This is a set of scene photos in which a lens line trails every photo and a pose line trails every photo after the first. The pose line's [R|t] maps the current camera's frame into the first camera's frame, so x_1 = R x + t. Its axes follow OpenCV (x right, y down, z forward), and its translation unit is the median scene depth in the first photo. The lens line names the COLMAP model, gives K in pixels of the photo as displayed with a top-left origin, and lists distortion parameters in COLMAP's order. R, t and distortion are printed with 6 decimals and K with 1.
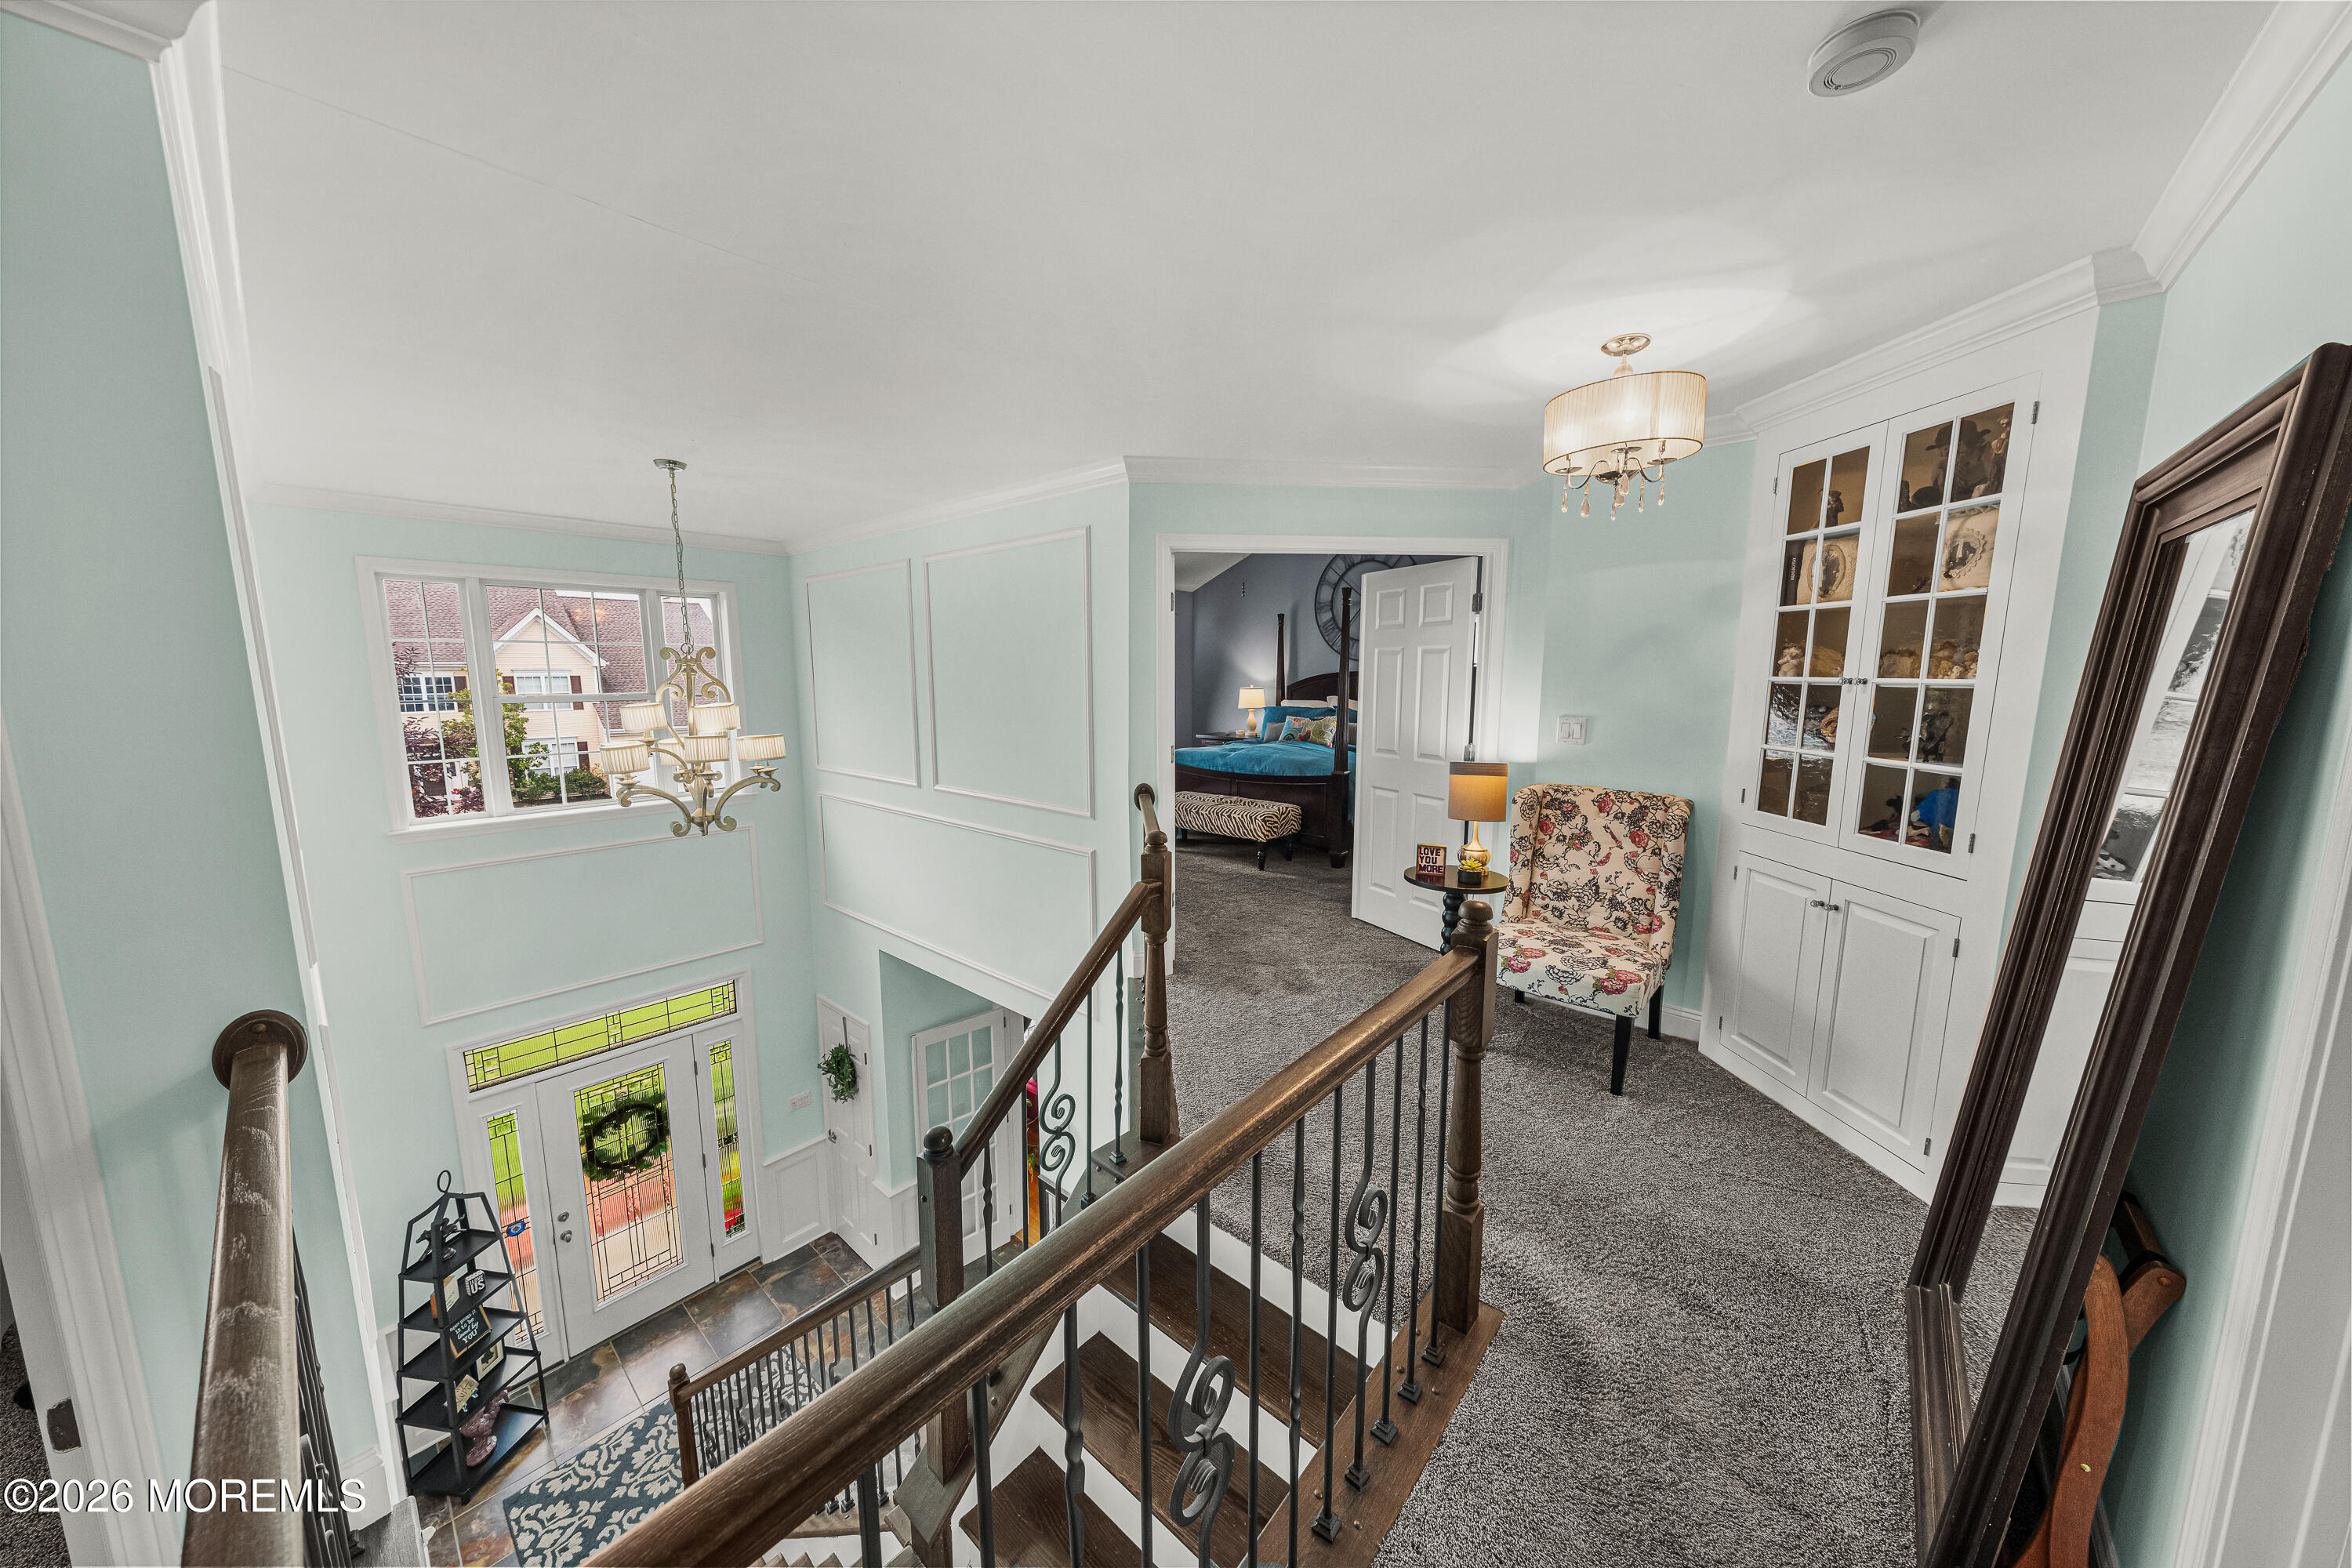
lens RADIAL K [[771.4, 0, 1173.1], [0, 771.4, 770.7], [0, 0, 1]] dist [0.000478, 0.000072]
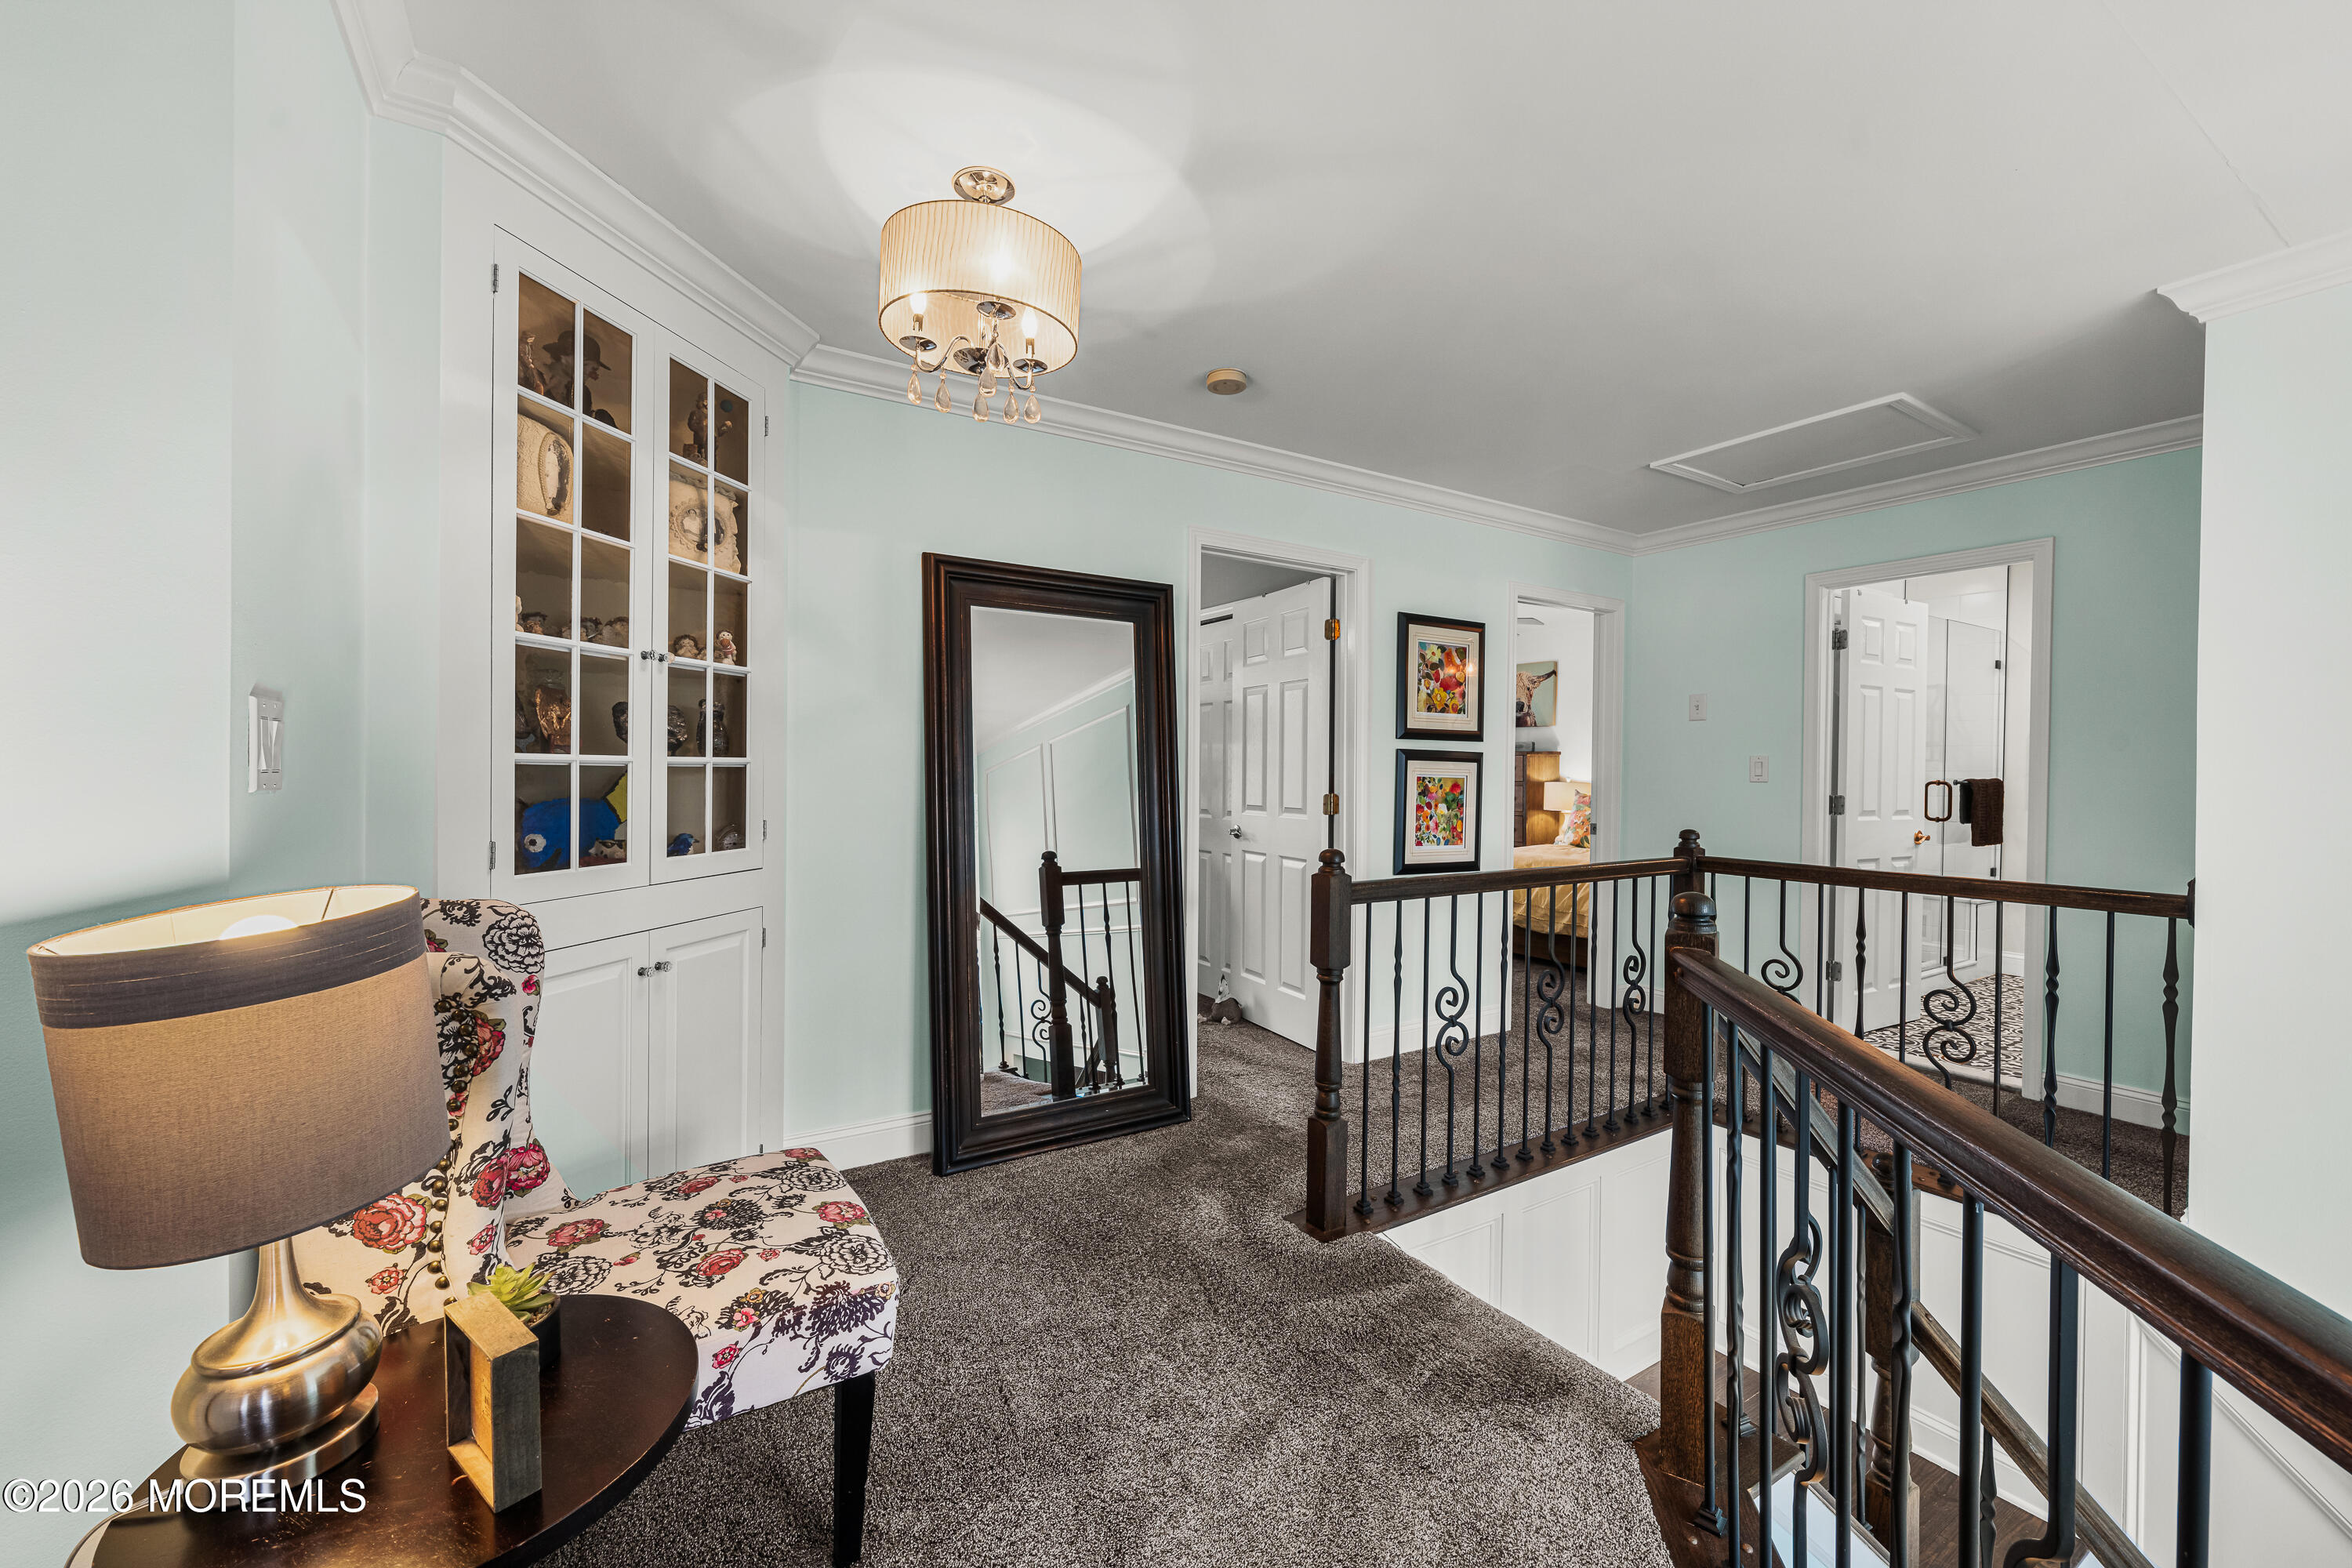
lens RADIAL K [[961.6, 0, 1176.4], [0, 961.6, 775.0], [0, 0, 1]] dist [-0.001112, 0.000098]
pose [[-0.958573, -0.013533, 0.284526, 0.144888], [0.025828, 0.990627, 0.134131, -0.122294], [-0.283675, 0.135923, -0.949238, 1.866931]]
